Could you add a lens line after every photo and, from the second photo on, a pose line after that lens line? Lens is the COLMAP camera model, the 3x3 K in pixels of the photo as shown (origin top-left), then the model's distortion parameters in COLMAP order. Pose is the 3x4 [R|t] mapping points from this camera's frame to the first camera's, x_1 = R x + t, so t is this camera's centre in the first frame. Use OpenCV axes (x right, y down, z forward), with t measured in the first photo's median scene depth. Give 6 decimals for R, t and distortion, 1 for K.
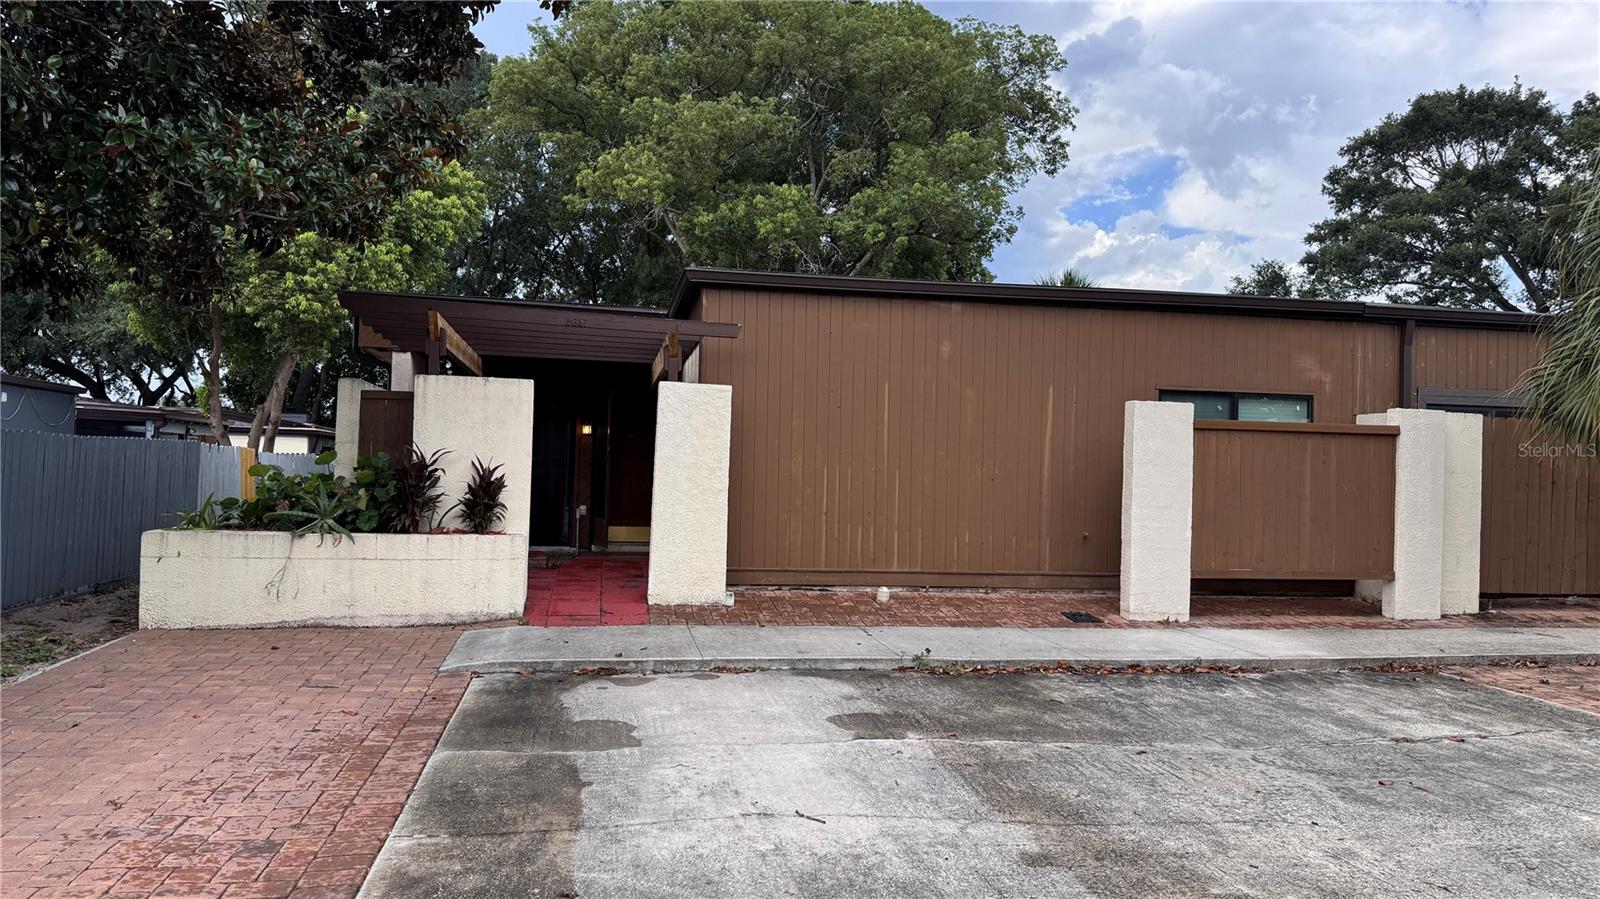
lens RADIAL K [[1115.2, 0, 803.9], [0, 1115.2, 460.2], [0, 0, 1]] dist [0.069890, -0.013488]
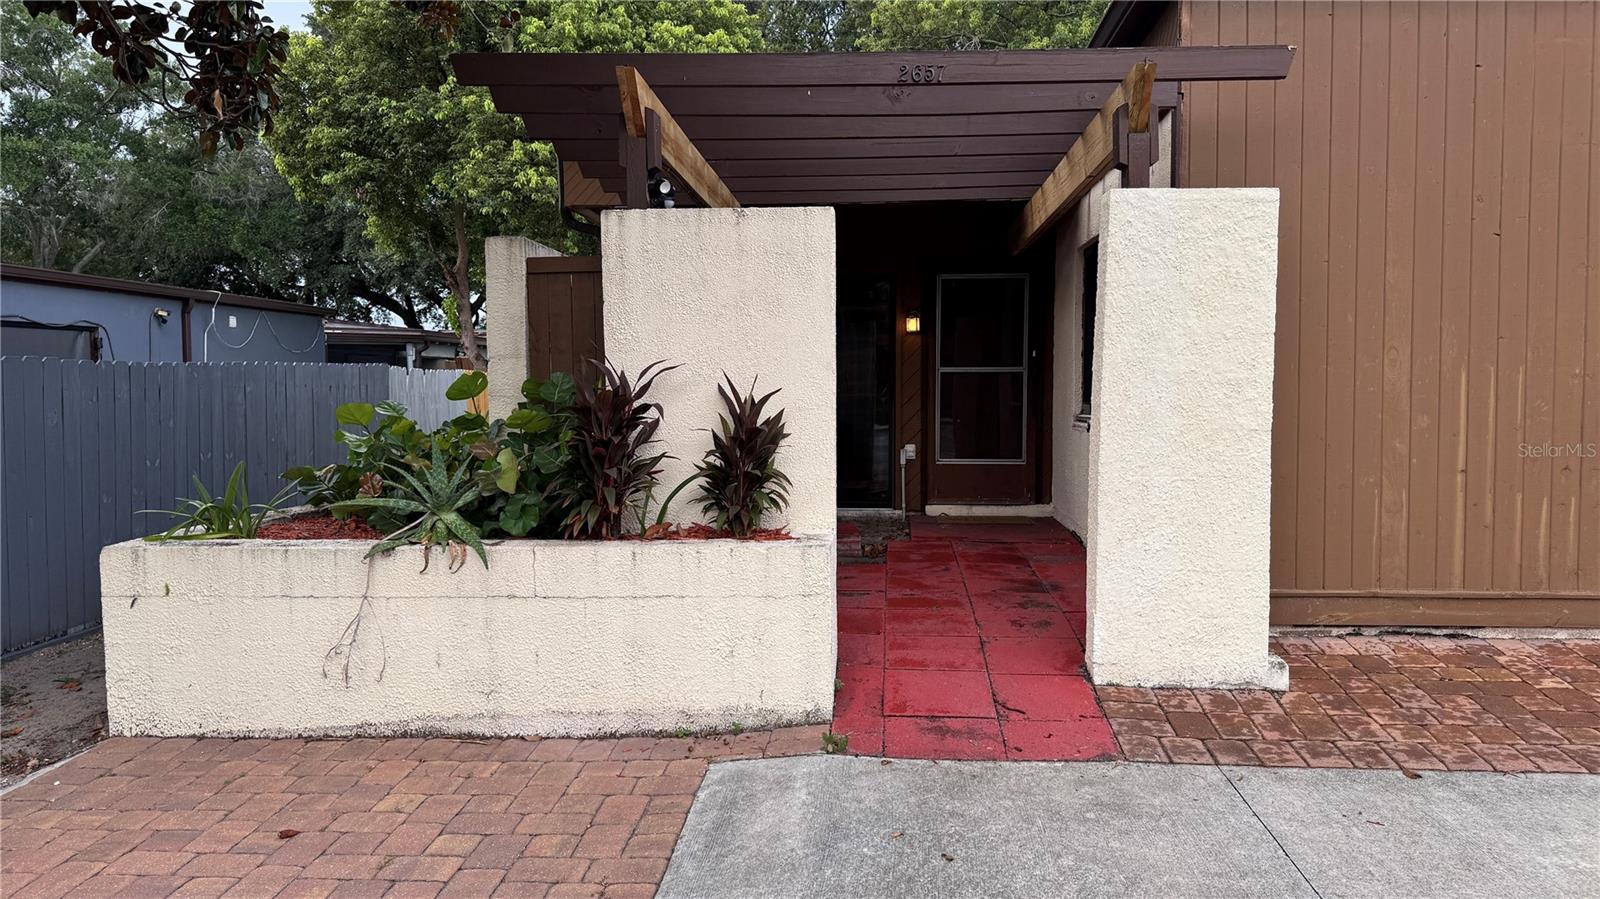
lens RADIAL K [[1115.2, 0, 806.0], [0, 1115.2, 462.6], [0, 0, 1]] dist [0.069890, -0.013488]
pose [[0.966914, -0.014904, -0.254666, -0.138258], [0.036043, 0.996259, 0.078543, -0.002417], [0.252543, -0.085123, 0.963834, 0.545846]]
